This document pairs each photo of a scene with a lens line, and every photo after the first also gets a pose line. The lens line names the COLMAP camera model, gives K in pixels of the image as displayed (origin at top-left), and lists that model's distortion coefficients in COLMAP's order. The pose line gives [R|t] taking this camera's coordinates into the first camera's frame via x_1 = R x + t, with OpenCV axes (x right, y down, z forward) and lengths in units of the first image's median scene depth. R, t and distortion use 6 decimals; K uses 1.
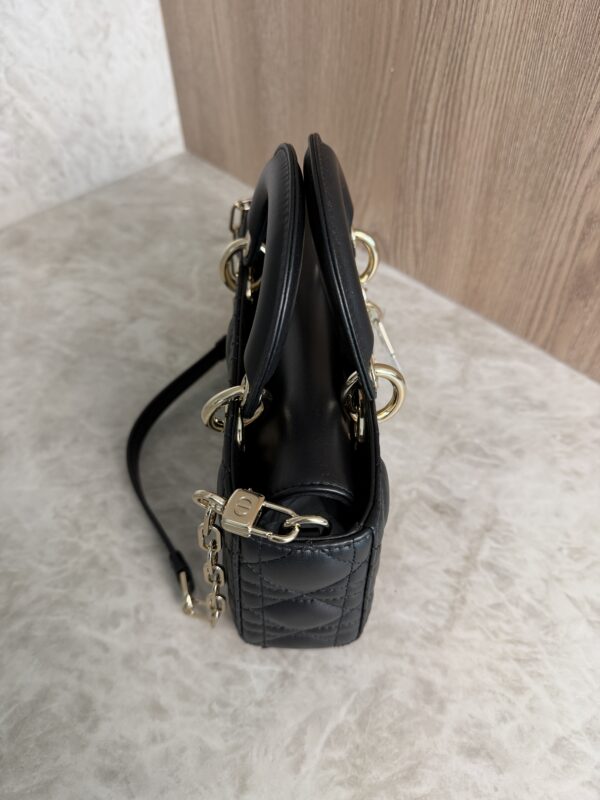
lens RADIAL K [[590.0, 0, 299.5], [0, 590.0, 396.1], [0, 0, 1]] dist [-0.039558, 0.007232]
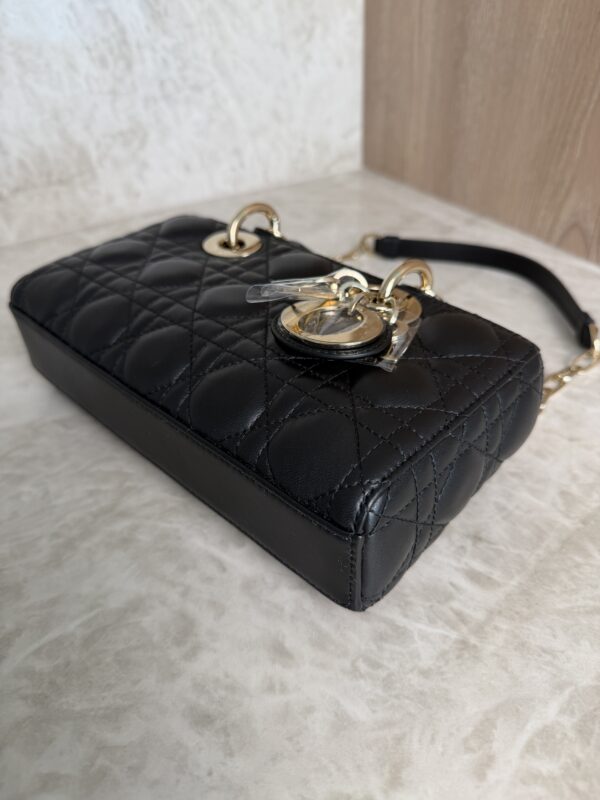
lens RADIAL K [[594.7, 0, 303.2], [0, 594.7, 398.7], [0, 0, 1]] dist [-0.061018, 0.024510]
pose [[0.972501, 0.127080, -0.195175, -0.107954], [-0.162862, 0.970120, -0.179843, 0.339045], [0.166489, 0.206684, 0.964138, 0.230748]]
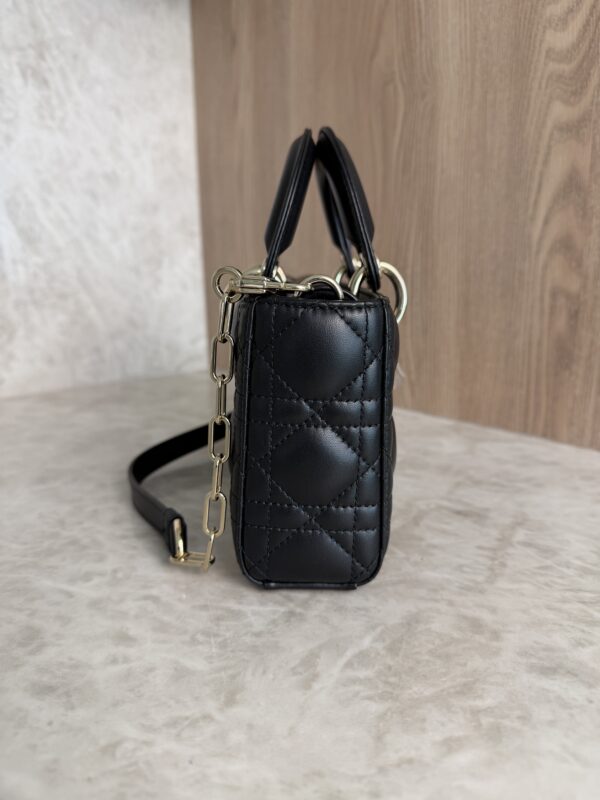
lens RADIAL K [[590.0, 0, 299.5], [0, 590.0, 396.1], [0, 0, 1]] dist [-0.039558, 0.007232]
pose [[0.999947, 0.006340, -0.008106, -0.008968], [-0.009877, 0.812510, -0.582864, 0.676753], [0.002891, 0.582913, 0.812529, 0.179910]]
